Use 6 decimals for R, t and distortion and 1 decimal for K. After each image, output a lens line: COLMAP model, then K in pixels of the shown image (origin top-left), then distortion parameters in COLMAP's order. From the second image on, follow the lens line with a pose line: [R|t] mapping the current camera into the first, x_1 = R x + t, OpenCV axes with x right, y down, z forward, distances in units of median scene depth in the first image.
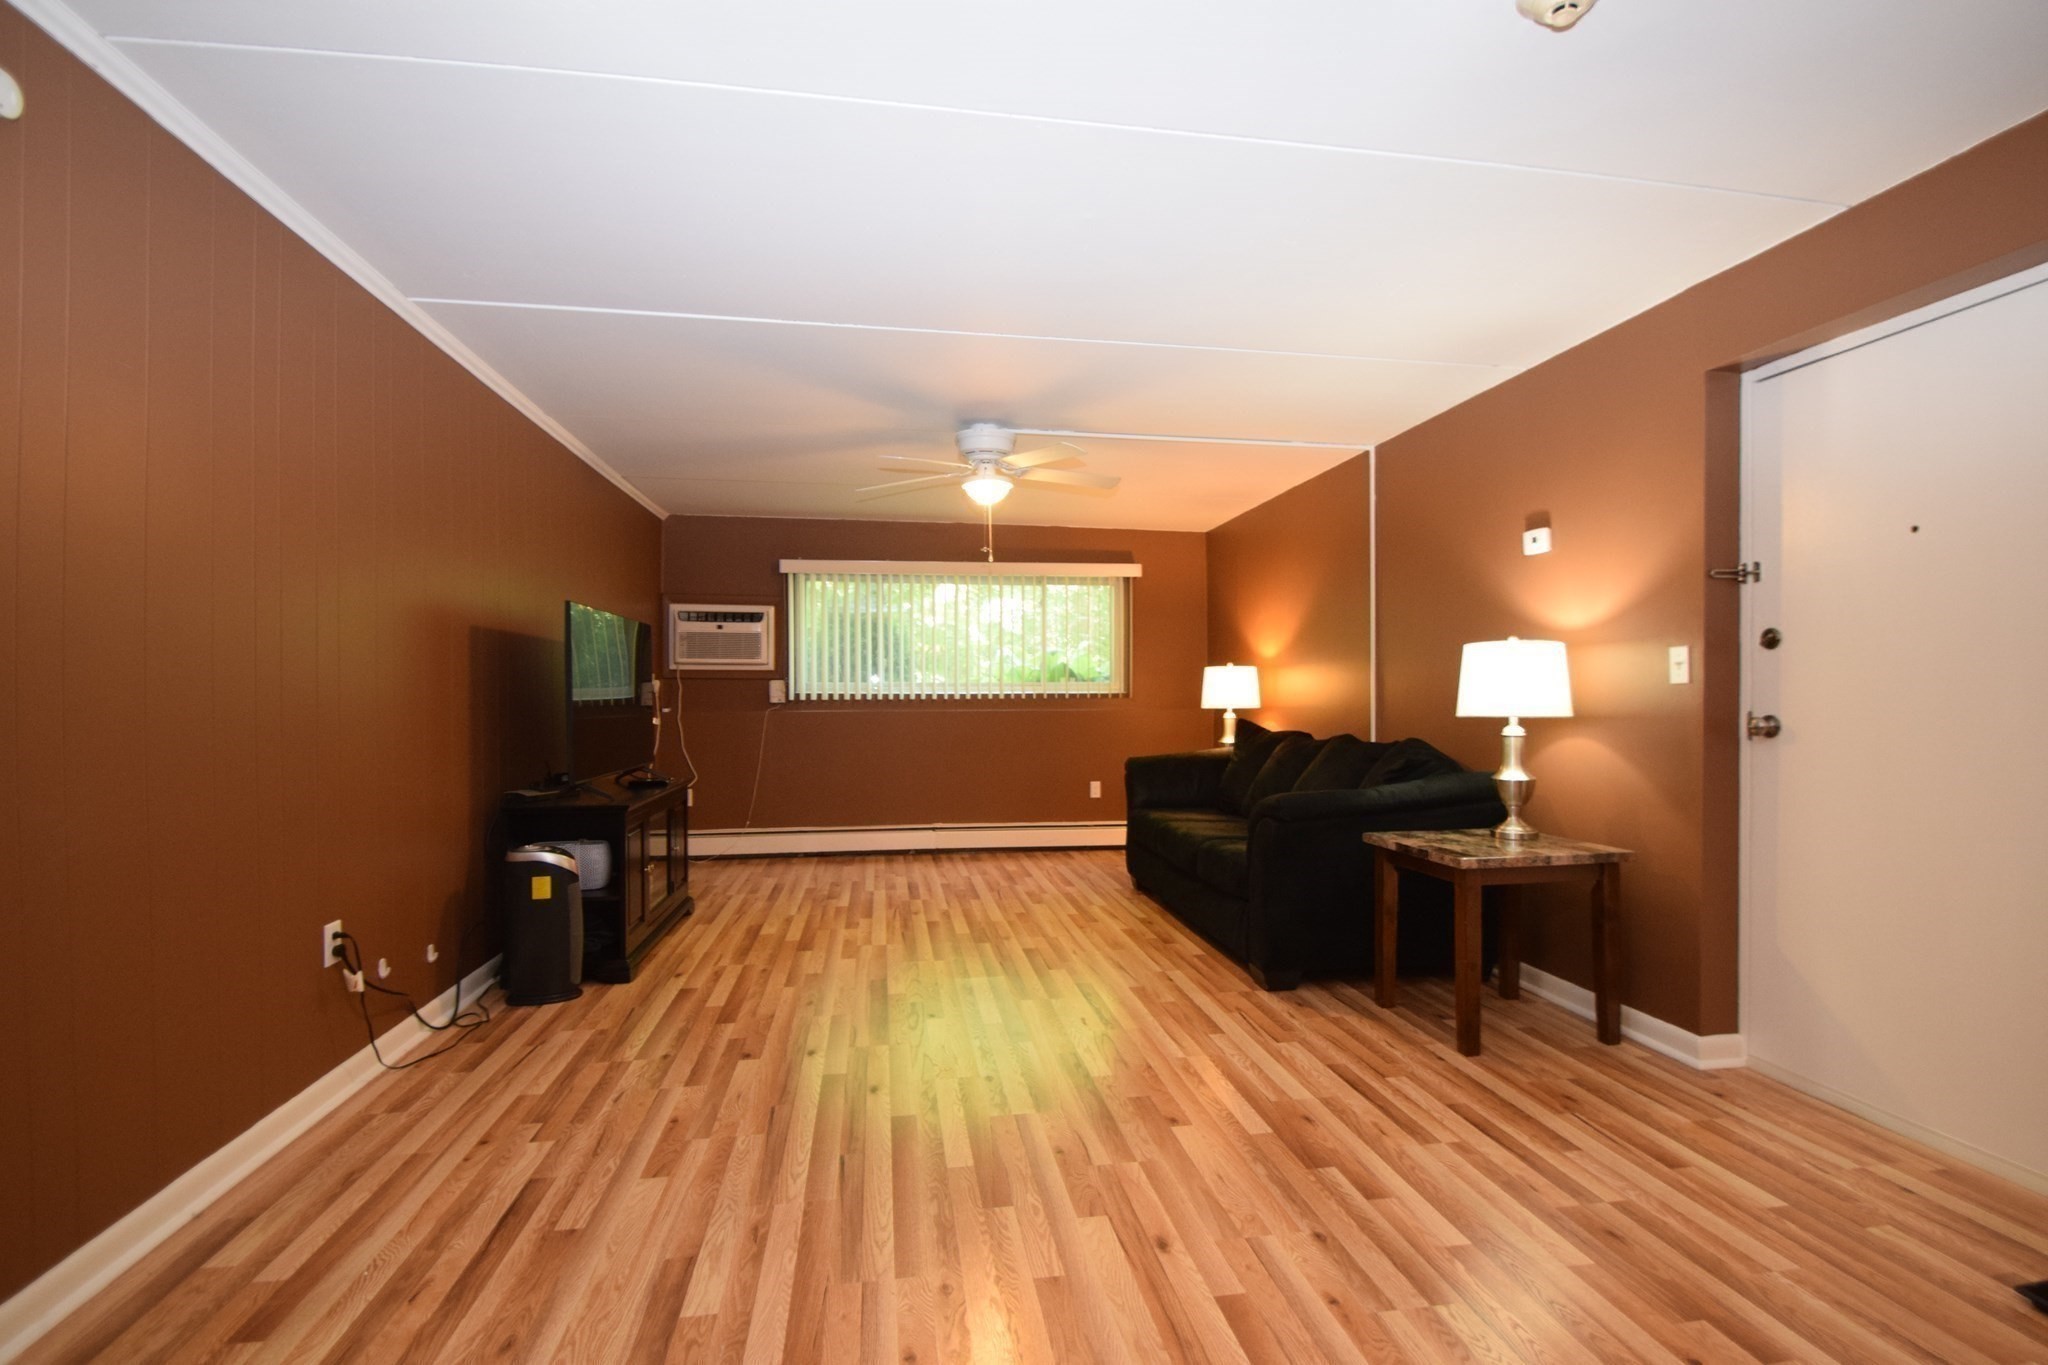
lens RADIAL K [[948.4, 0, 1035.9], [0, 948.4, 702.9], [0, 0, 1]] dist [0.005963, -0.015654]
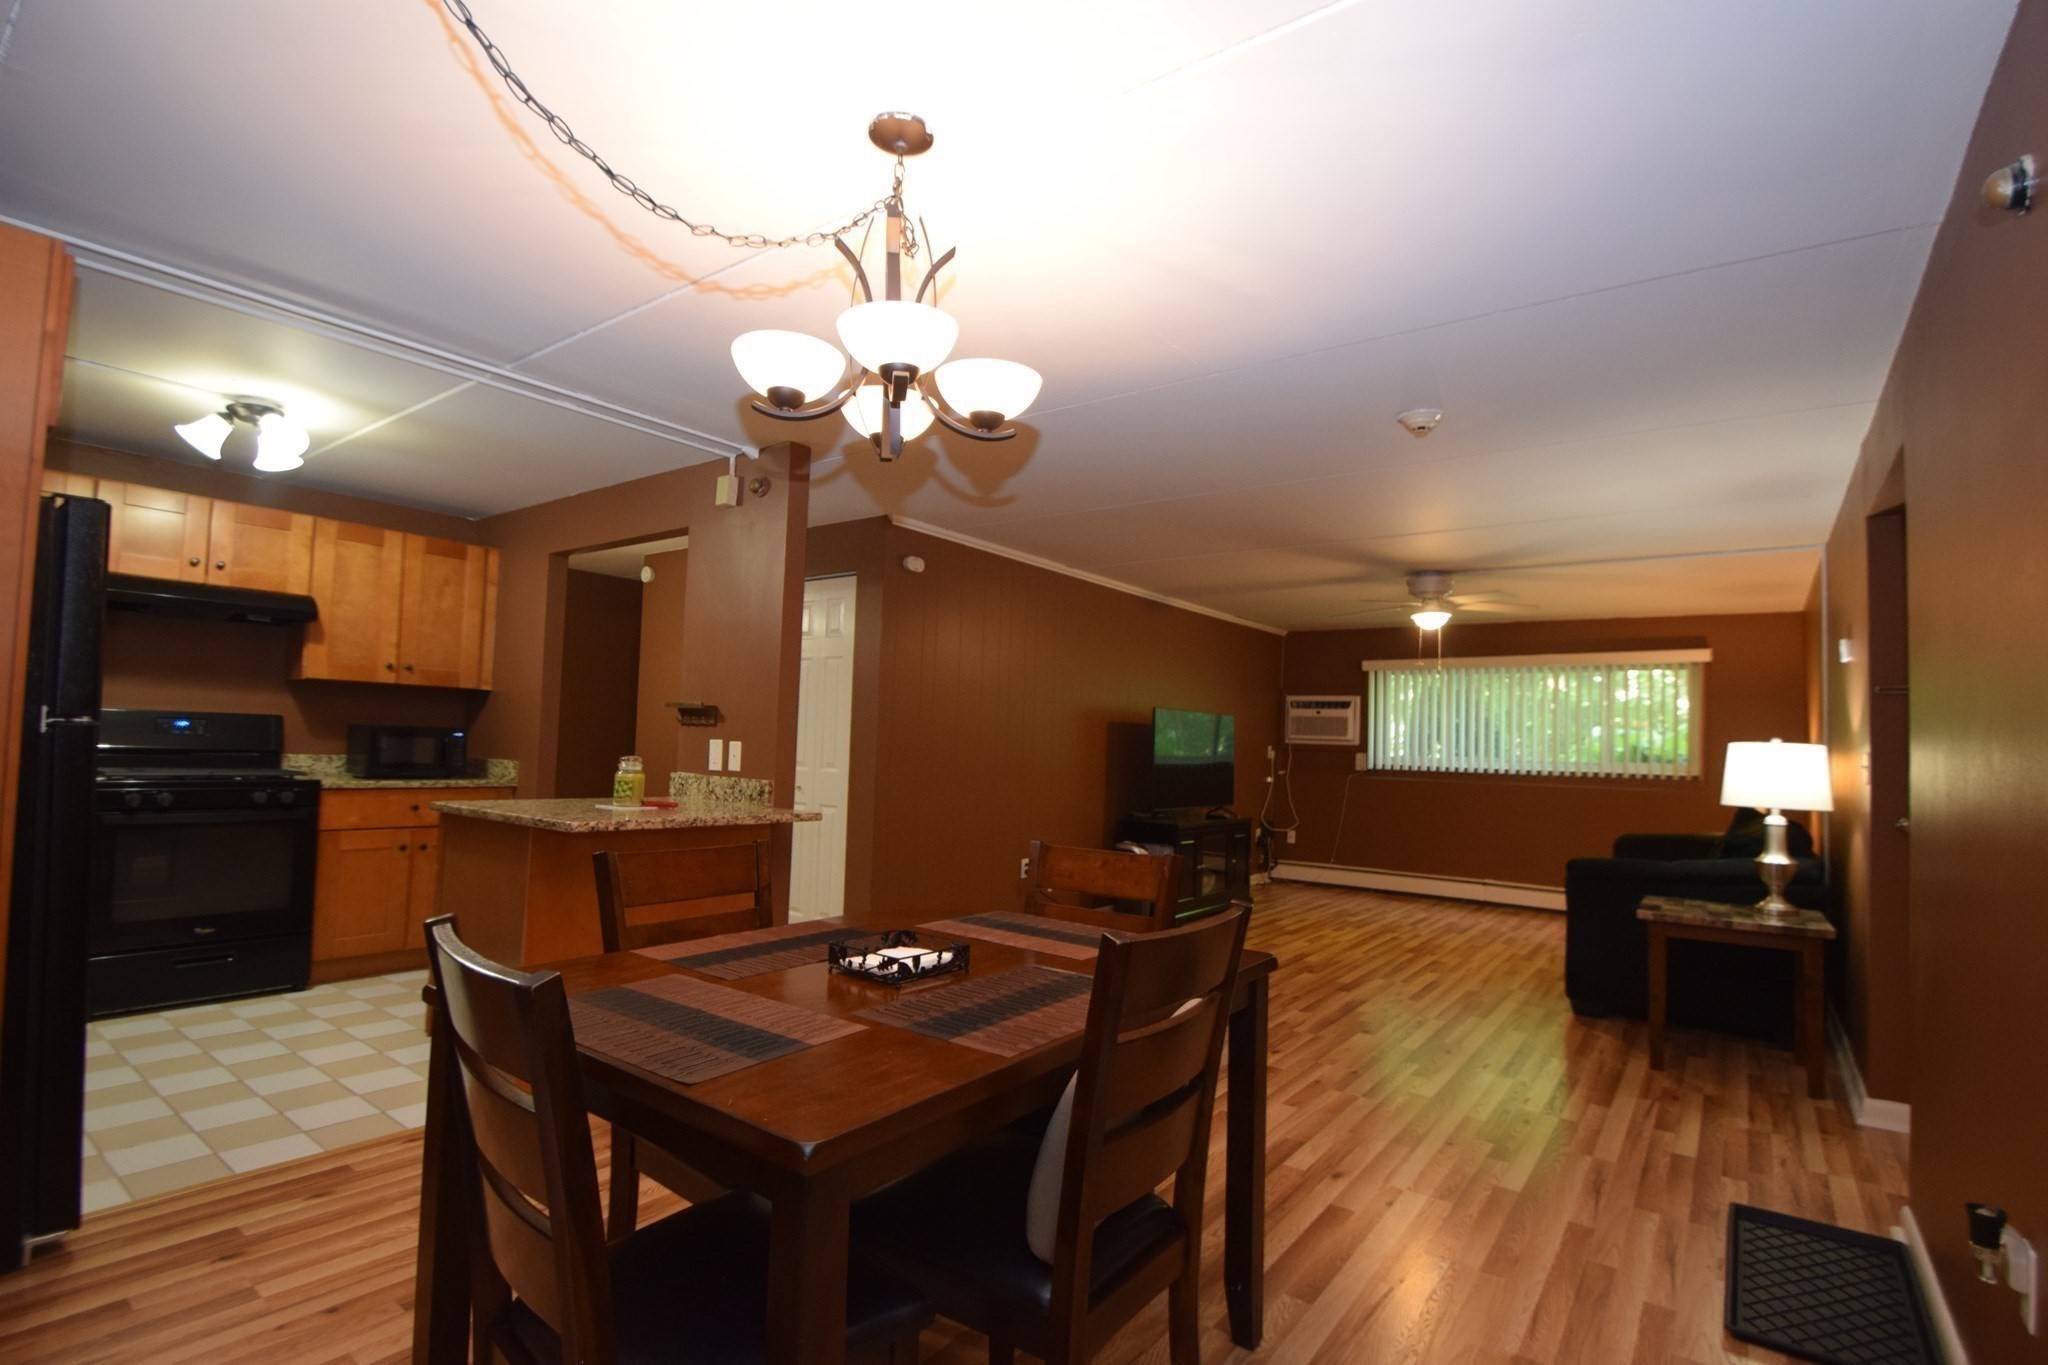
lens RADIAL K [[948.4, 0, 1035.9], [0, 948.4, 702.9], [0, 0, 1]] dist [0.005963, -0.015654]
pose [[0.696981, -0.008037, -0.717044, 0.716311], [-0.040219, 0.997925, -0.050279, -0.019327], [0.715961, 0.063882, 0.695212, -0.456980]]
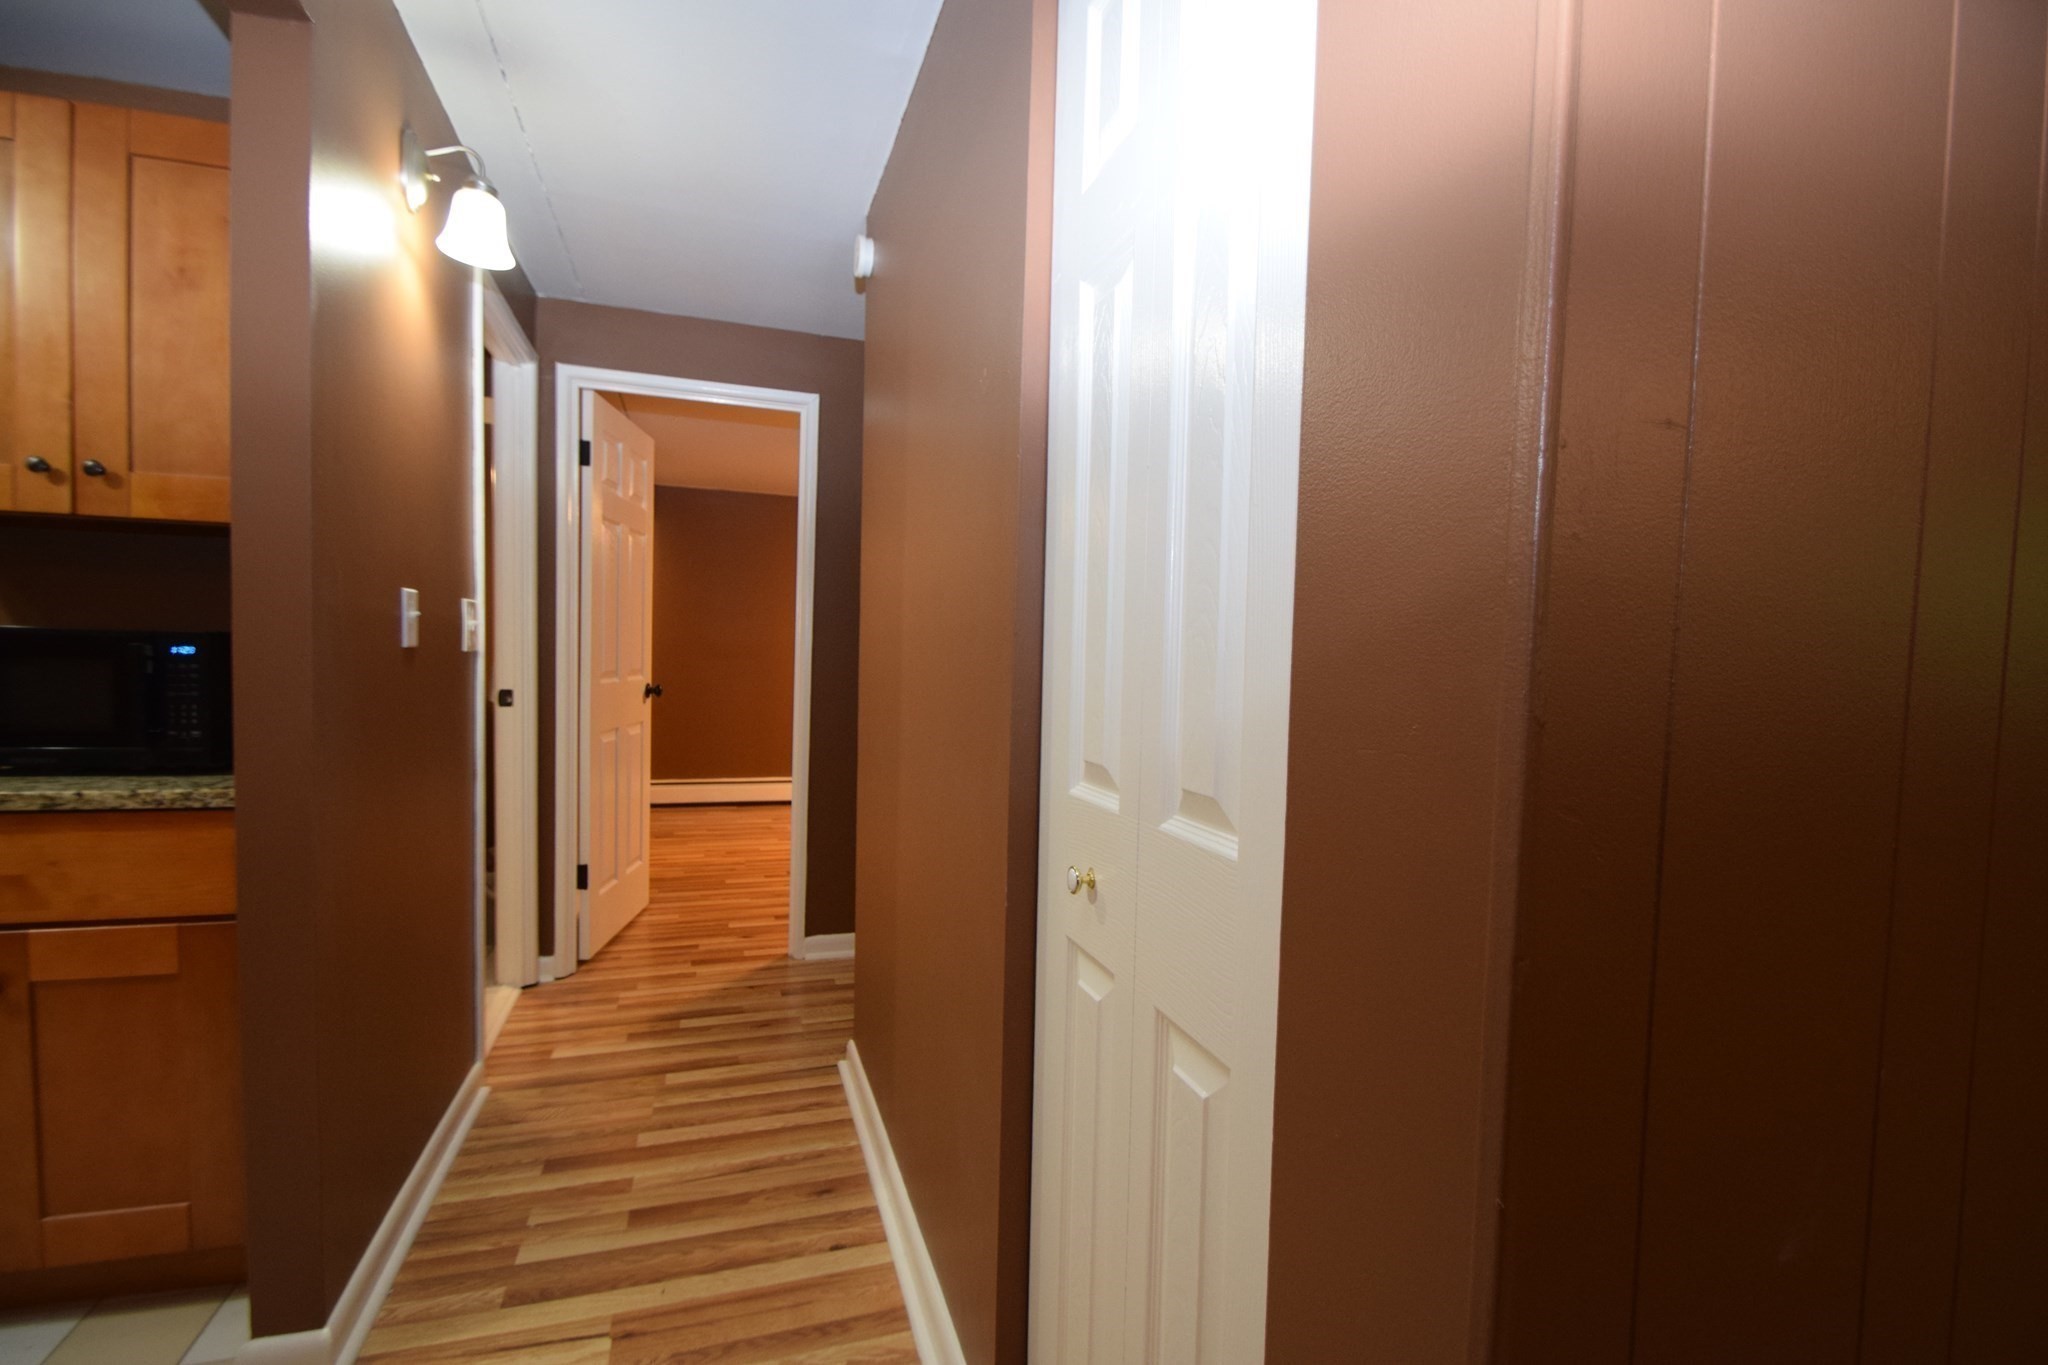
lens RADIAL K [[931.1, 0, 1036.3], [0, 931.1, 700.6], [0, 0, 1]] dist [0.000372, -0.013349]
pose [[0.167757, 0.052928, -0.984407, -0.403187], [-0.039018, 0.998132, 0.047017, -0.022641], [0.985056, 0.030522, 0.169508, 0.307985]]
